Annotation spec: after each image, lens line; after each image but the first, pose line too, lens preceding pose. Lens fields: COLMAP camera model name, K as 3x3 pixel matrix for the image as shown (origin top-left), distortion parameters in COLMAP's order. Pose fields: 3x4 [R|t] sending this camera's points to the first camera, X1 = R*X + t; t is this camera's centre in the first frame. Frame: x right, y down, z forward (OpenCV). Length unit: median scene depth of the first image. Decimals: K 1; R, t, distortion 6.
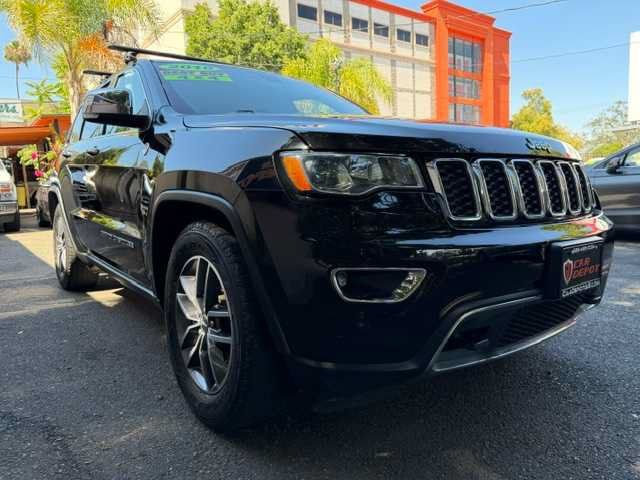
lens RADIAL K [[494.3, 0, 327.6], [0, 494.3, 250.8], [0, 0, 1]] dist [0.003845, -0.028552]
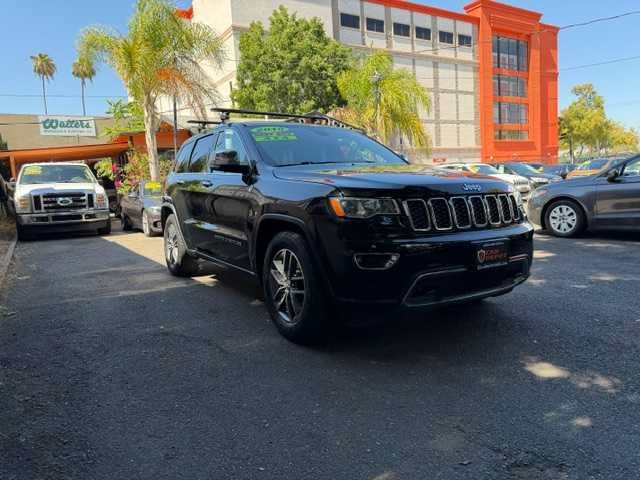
lens RADIAL K [[494.3, 0, 327.6], [0, 494.3, 250.8], [0, 0, 1]] dist [0.003845, -0.028552]
pose [[0.996045, -0.002269, -0.088820, 0.015900], [0.002152, 0.999997, -0.001413, 0.005033], [0.088823, 0.001216, 0.996047, -0.210537]]
